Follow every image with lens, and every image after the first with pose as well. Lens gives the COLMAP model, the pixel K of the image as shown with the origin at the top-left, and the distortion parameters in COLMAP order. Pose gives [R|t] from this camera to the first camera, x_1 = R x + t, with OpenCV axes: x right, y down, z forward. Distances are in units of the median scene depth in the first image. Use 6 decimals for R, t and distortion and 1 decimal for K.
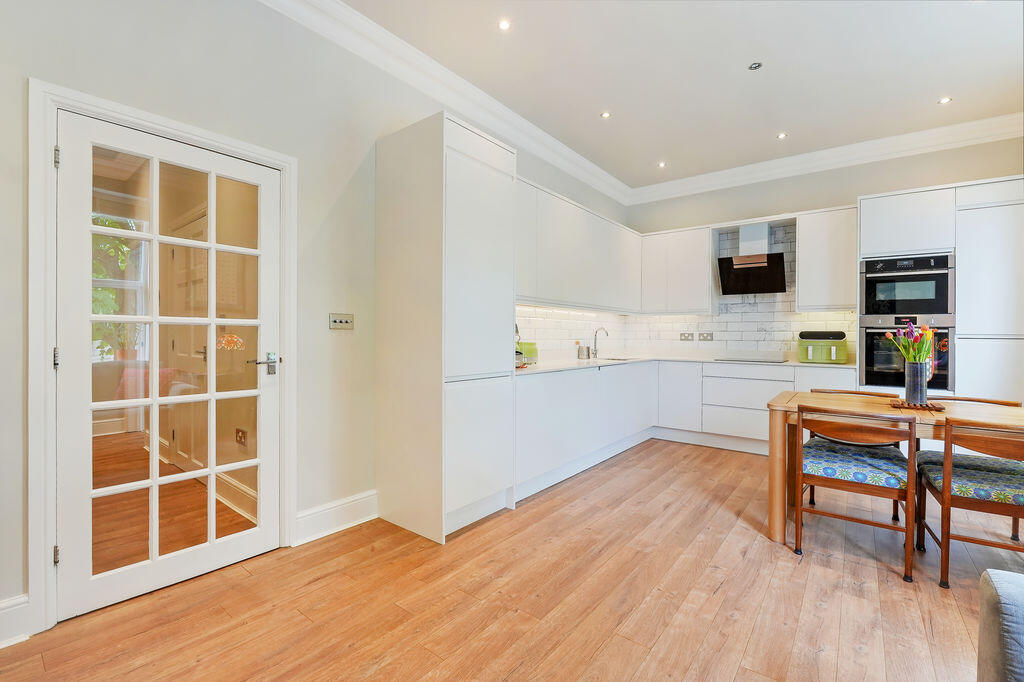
lens RADIAL K [[438.1, 0, 490.3], [0, 438.1, 347.1], [0, 0, 1]] dist [-0.030991, -0.000833]
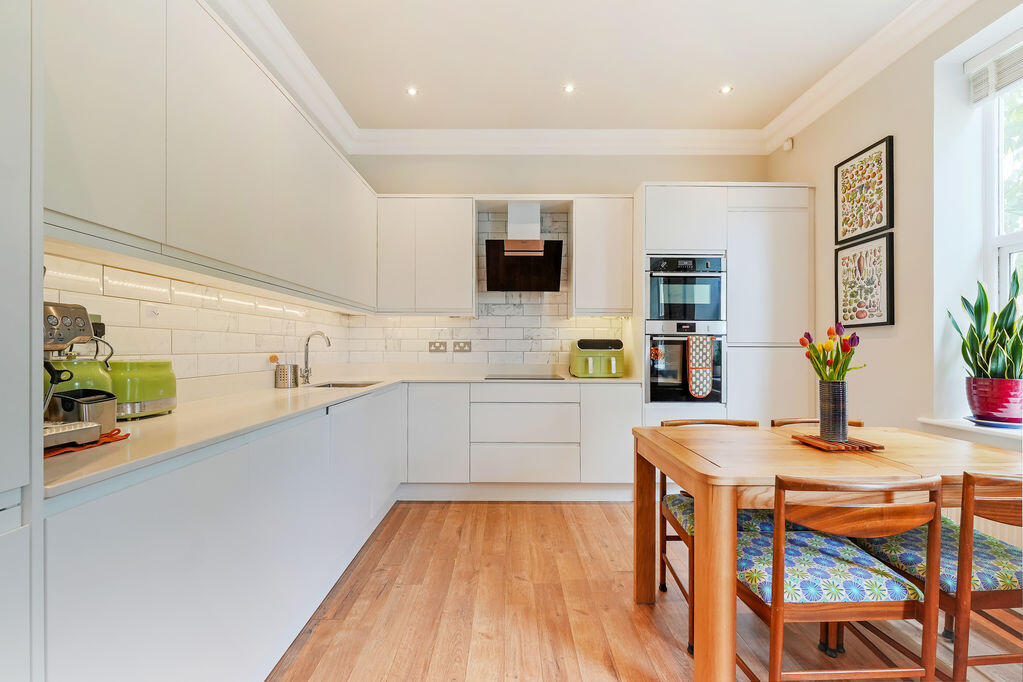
lens RADIAL K [[456.6, 0, 506.6], [0, 456.6, 336.5], [0, 0, 1]] dist [0.003517, -0.000315]
pose [[0.766397, 0.011886, 0.642257, 0.069626], [0.018895, 0.998979, -0.041034, -0.010261], [-0.642089, 0.043584, 0.765390, 0.468610]]
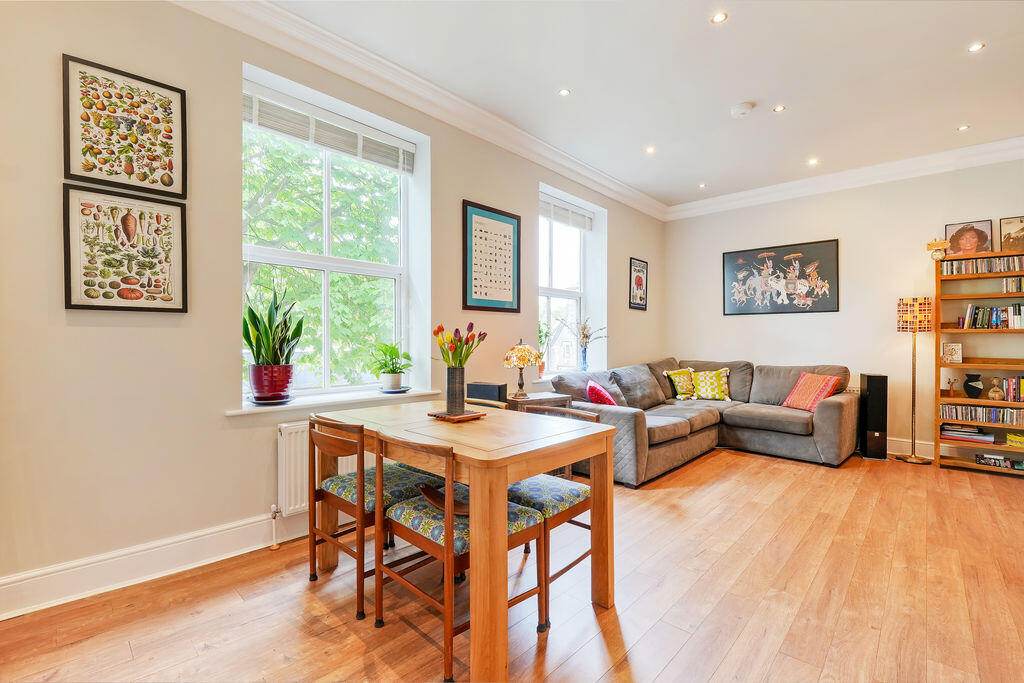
lens RADIAL K [[438.1, 0, 490.3], [0, 438.1, 347.6], [0, 0, 1]] dist [-0.030991, -0.000833]
pose [[-0.995506, -0.008342, 0.094332, 0.519981], [-0.004710, 0.999241, 0.038659, -0.023345], [-0.094583, 0.038041, -0.994790, 1.156201]]
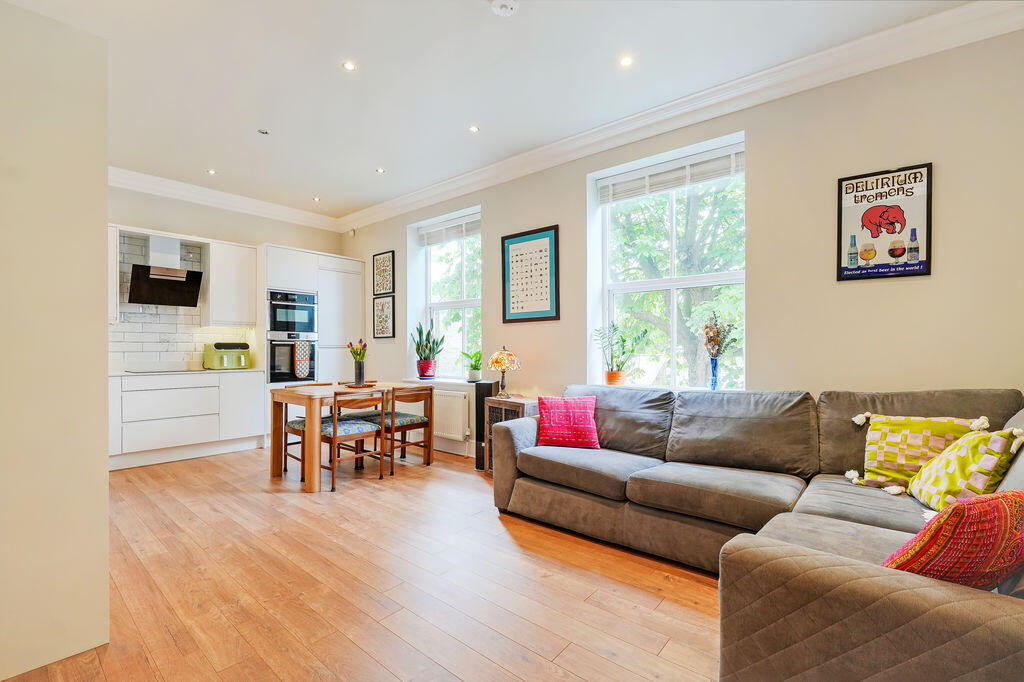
lens RADIAL K [[438.2, 0, 531.7], [0, 438.2, 353.9], [0, 0, 1]] dist [-0.001851, -0.022055]
pose [[-0.029023, -0.017535, 0.999425, -0.509221], [0.027585, 0.999451, 0.018337, -0.005603], [-0.999198, 0.028102, -0.028523, 0.204883]]
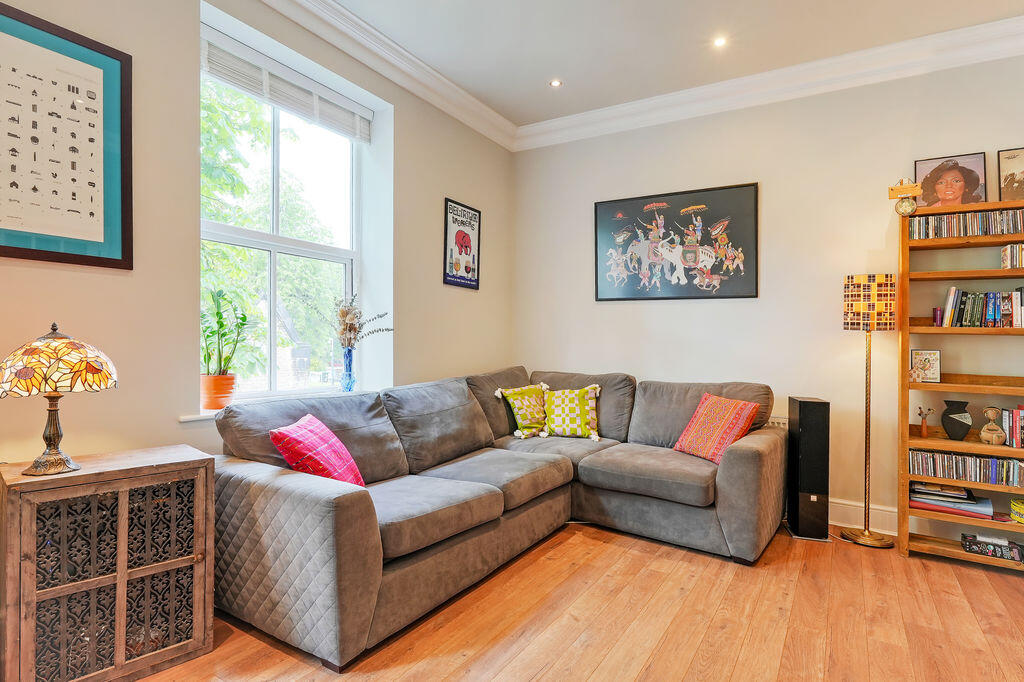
lens RADIAL K [[539.7, 0, 491.0], [0, 539.7, 335.8], [0, 0, 1]] dist [-0.001697, -0.000306]
pose [[-0.992064, -0.026515, -0.122904, 0.234067], [-0.028353, 0.999510, 0.013231, -0.013384], [0.122493, 0.016611, -0.992330, 0.737873]]
